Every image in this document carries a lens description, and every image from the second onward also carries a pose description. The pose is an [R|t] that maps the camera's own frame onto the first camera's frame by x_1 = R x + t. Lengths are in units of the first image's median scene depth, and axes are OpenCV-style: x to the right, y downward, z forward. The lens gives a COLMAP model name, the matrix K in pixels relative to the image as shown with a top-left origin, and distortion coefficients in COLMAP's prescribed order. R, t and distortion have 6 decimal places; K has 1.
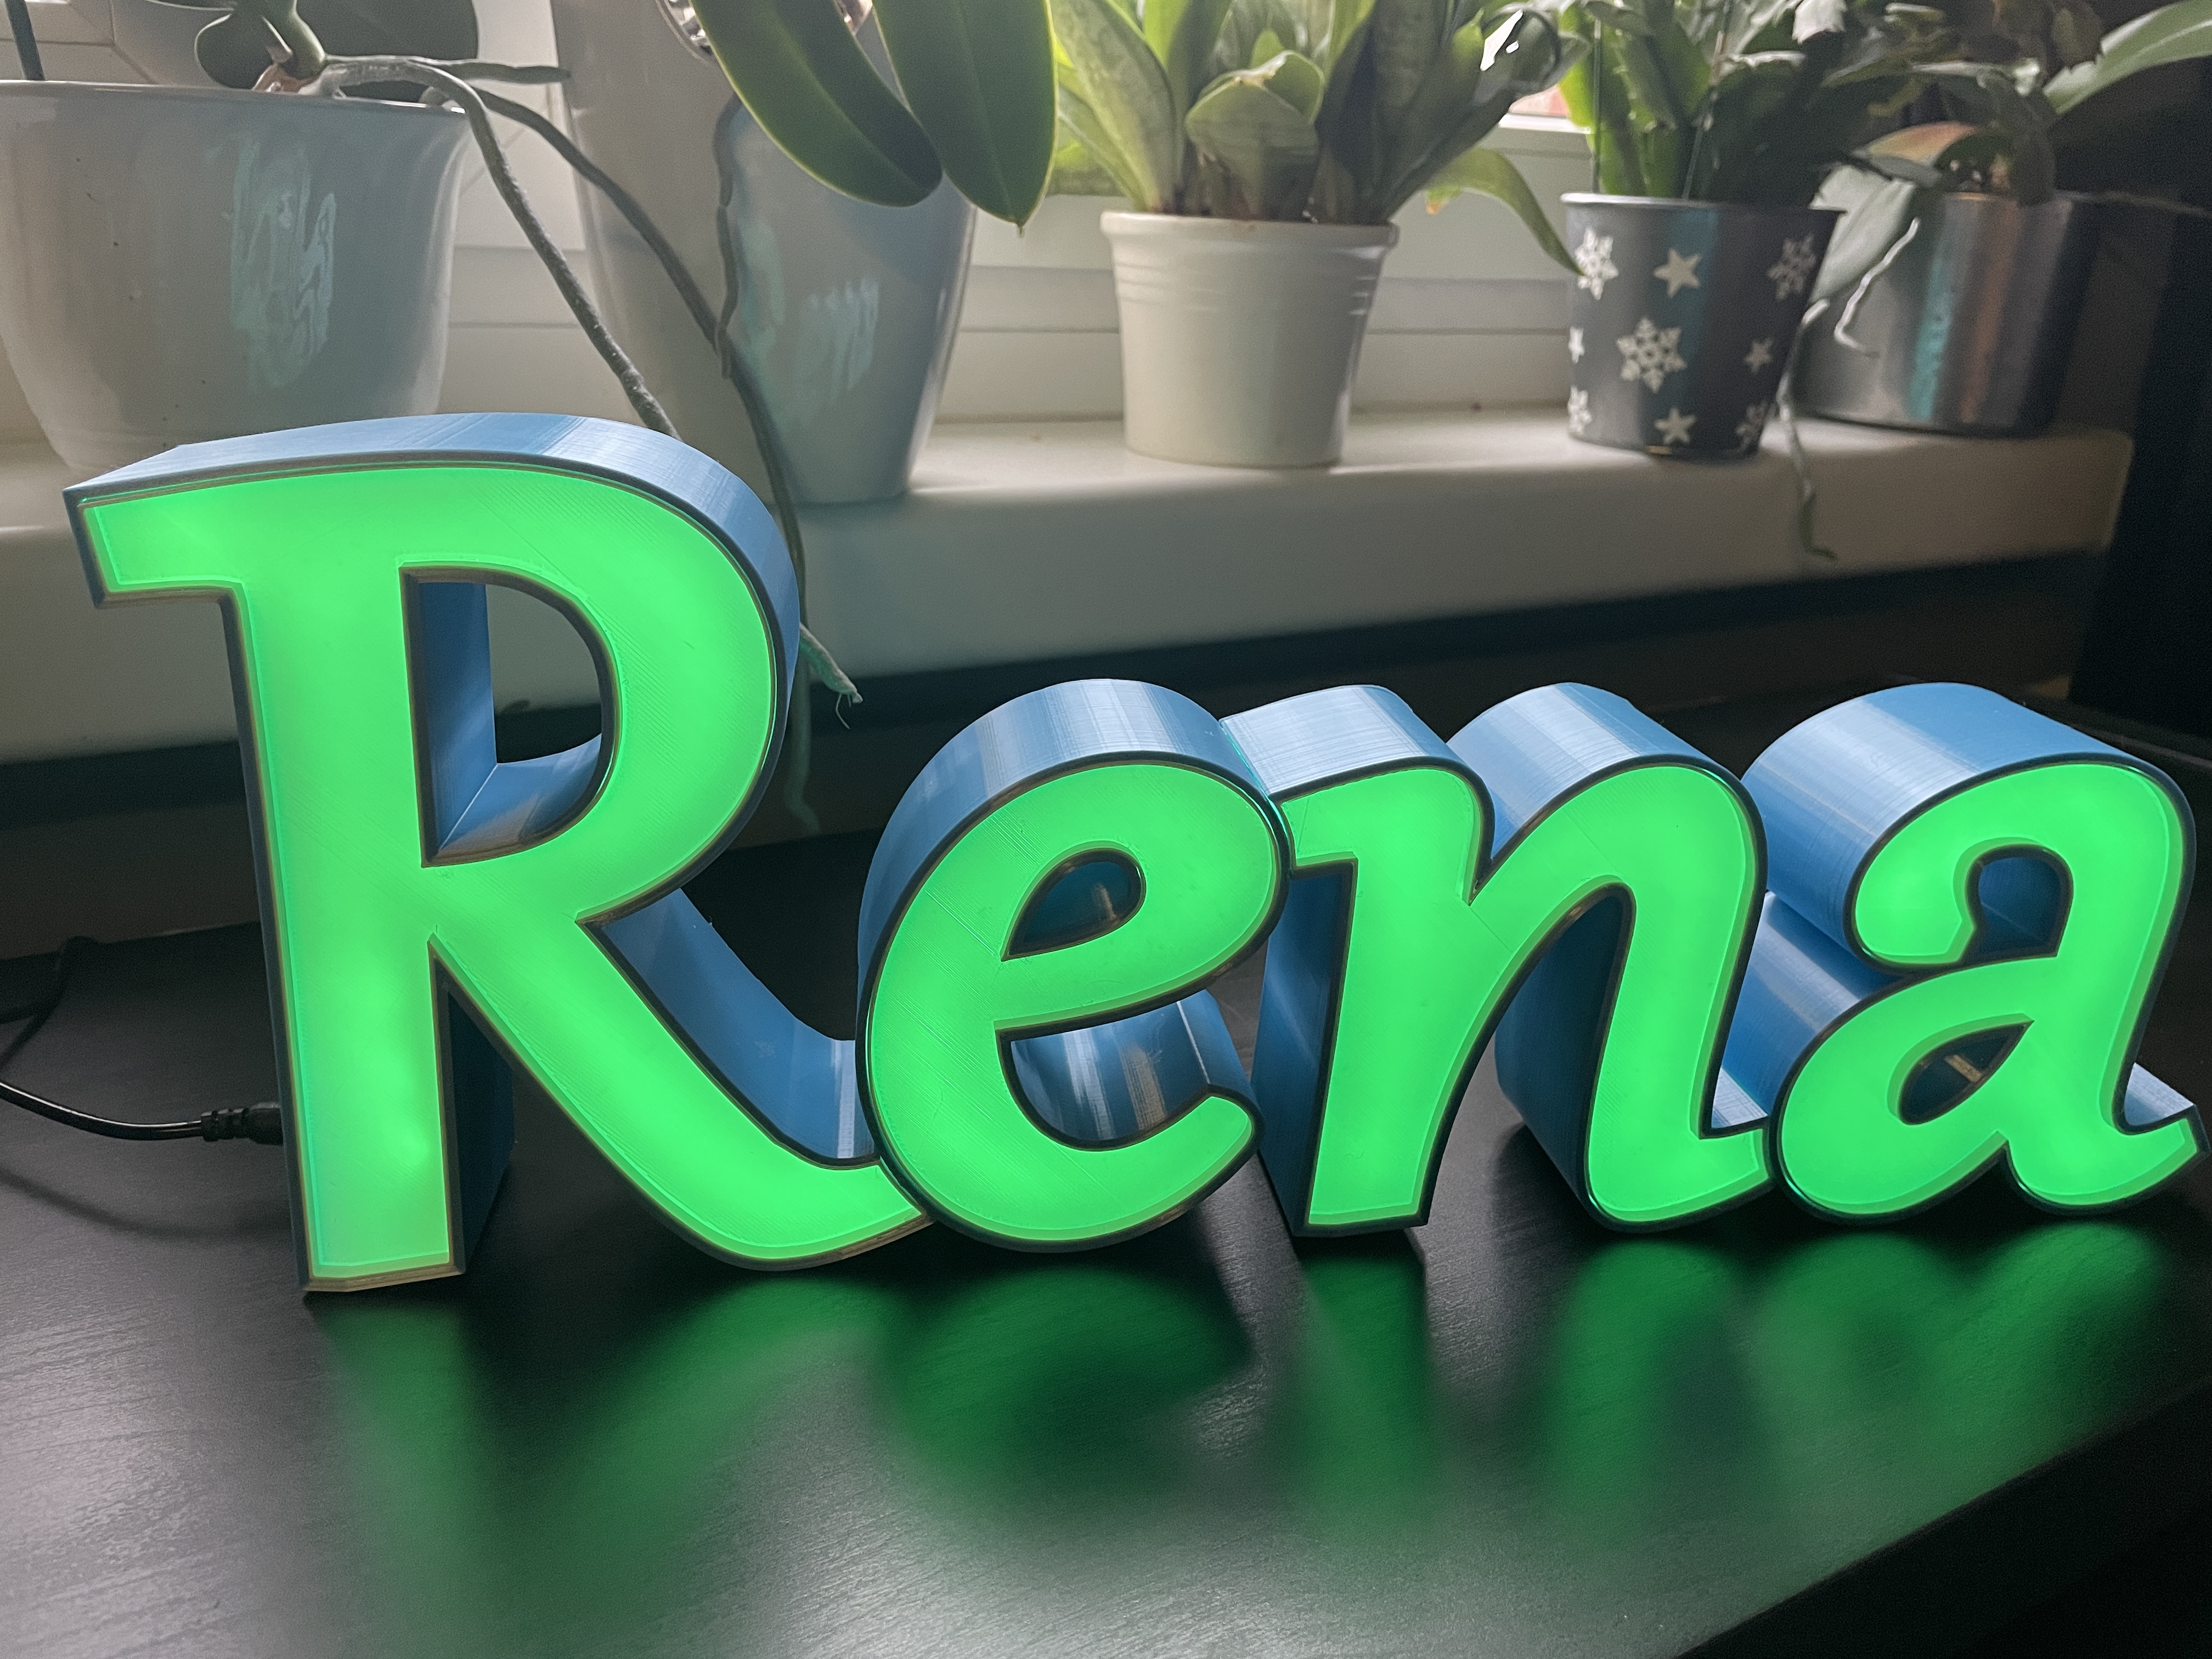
lens RADIAL K [[1706.4, 0, 1101.3], [0, 1706.4, 800.8], [0, 0, 1]] dist [0.087181, -0.117408]
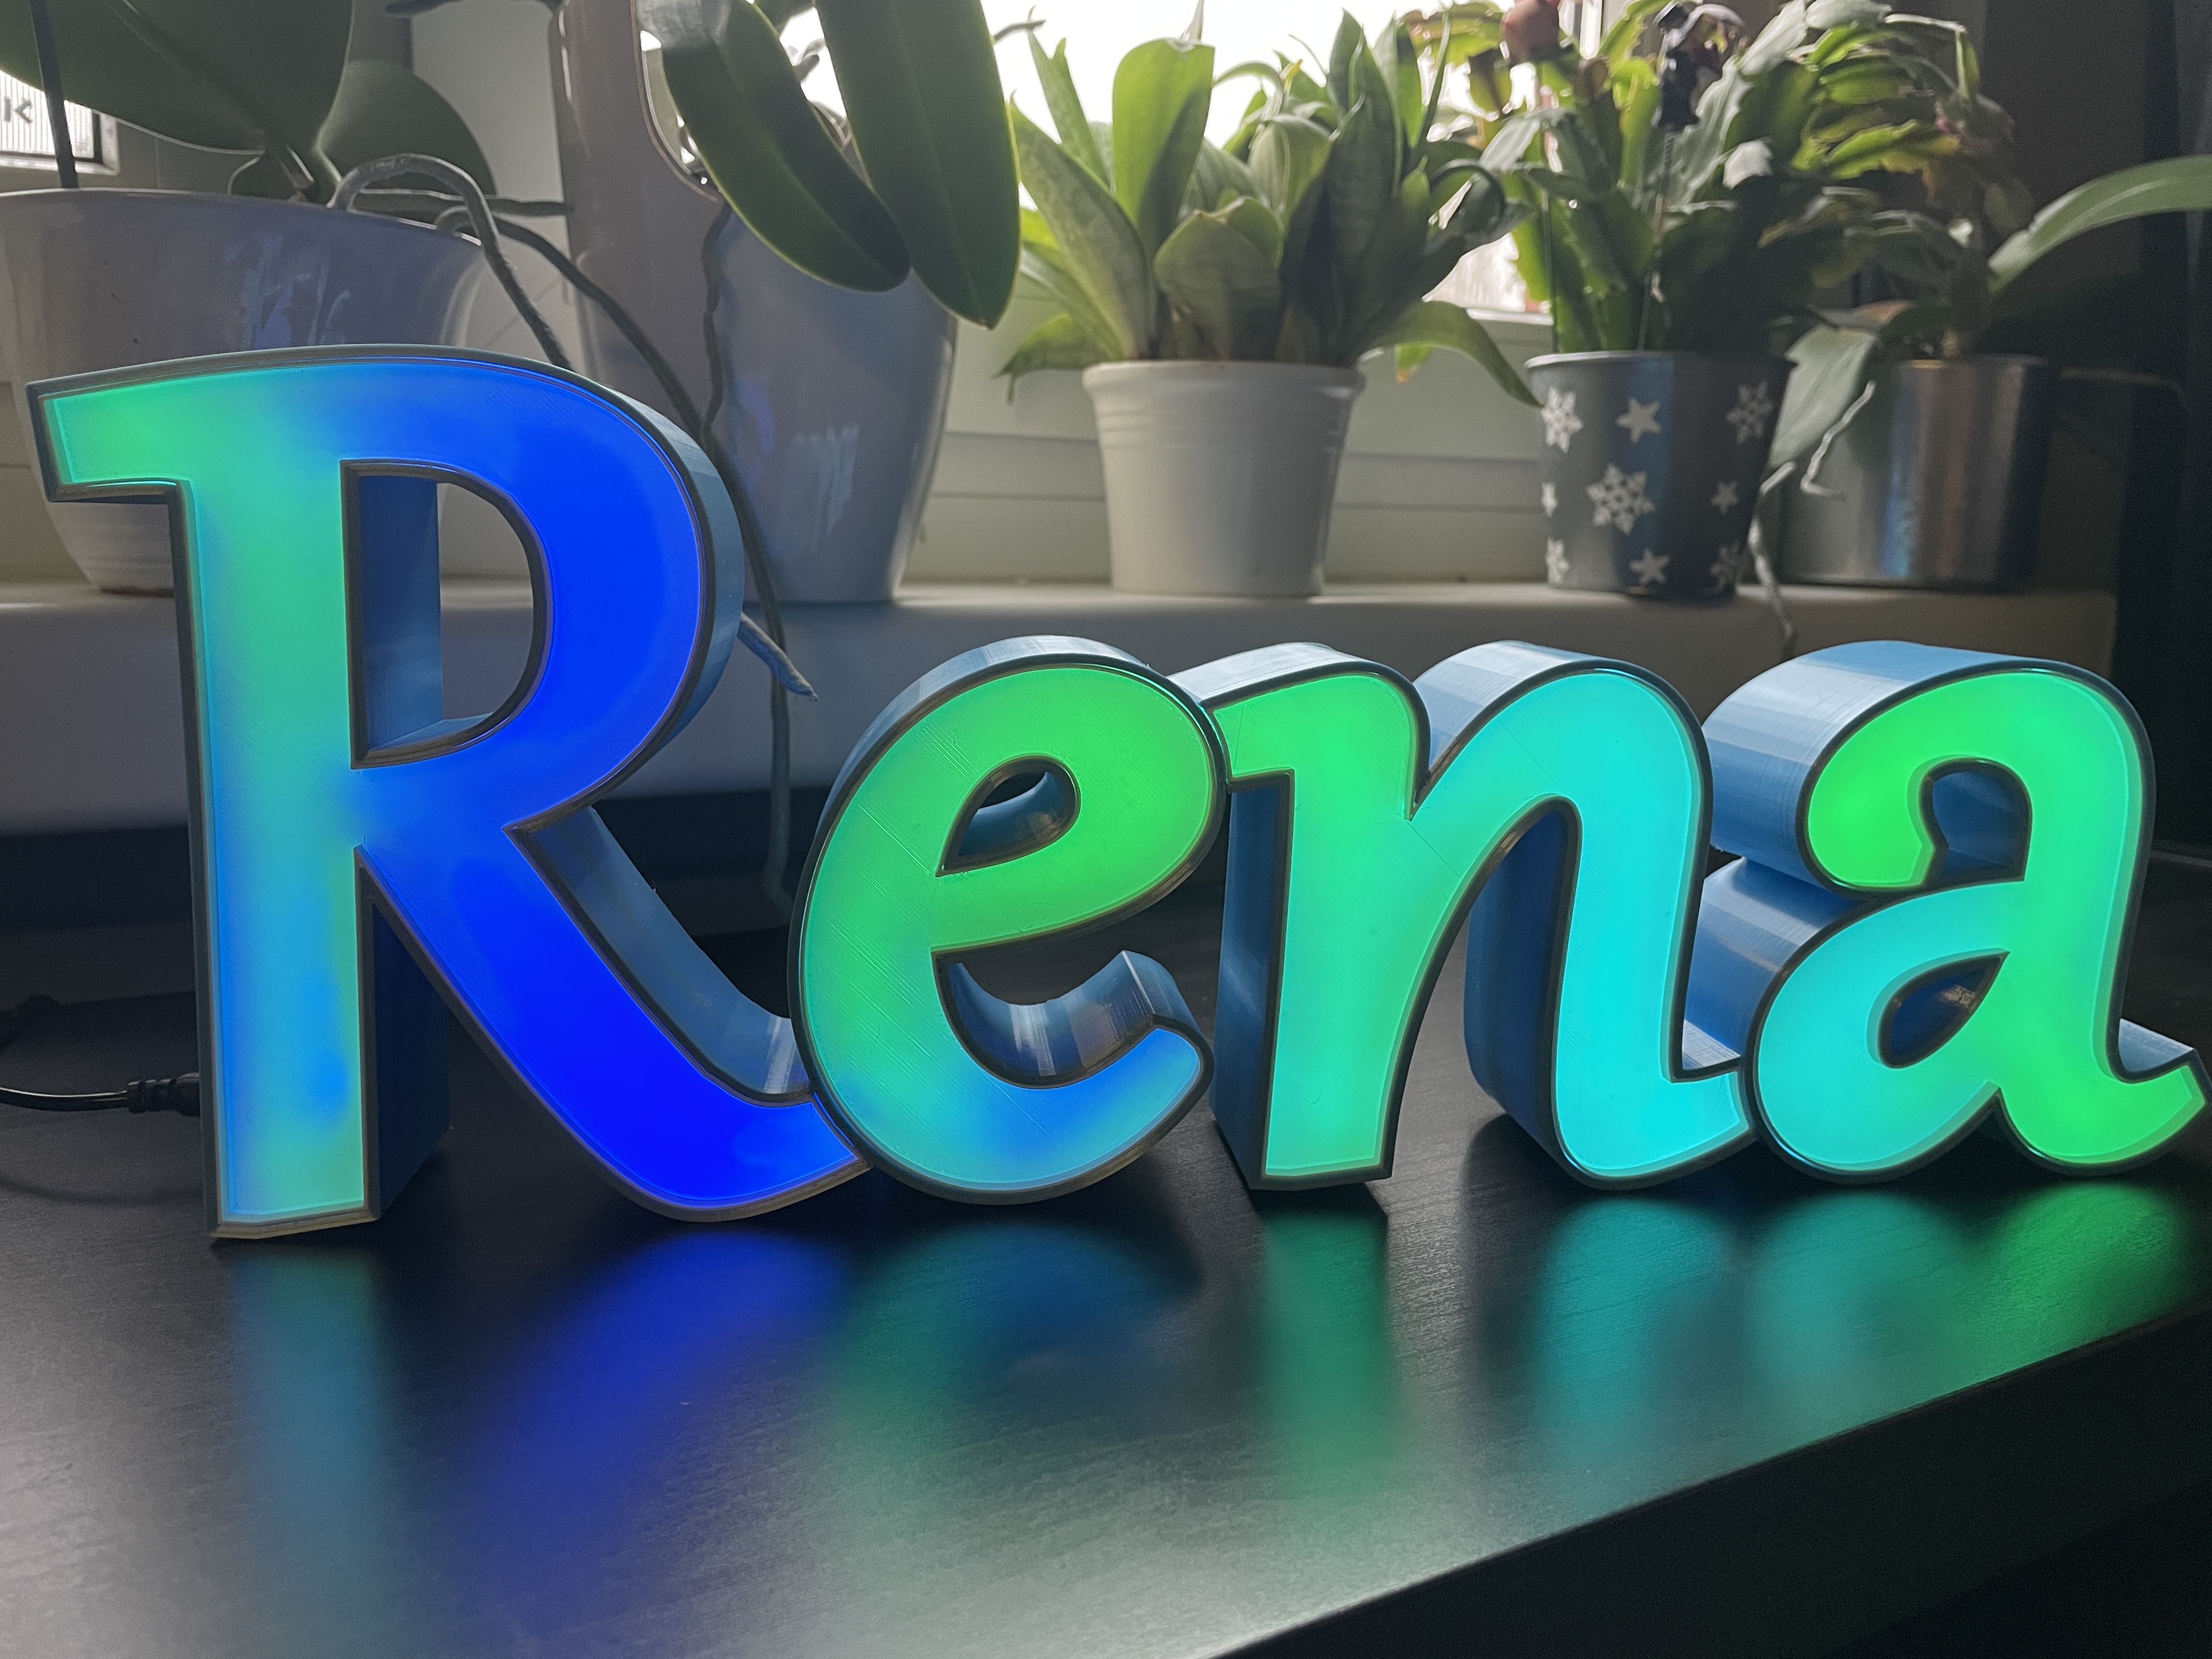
lens RADIAL K [[1706.4, 0, 1101.3], [0, 1706.4, 800.8], [0, 0, 1]] dist [0.087181, -0.117408]
pose [[0.999527, -0.021978, -0.021503, 0.028196], [0.017725, 0.983300, -0.181129, 0.109305], [0.025124, 0.180662, 0.983224, 0.011604]]
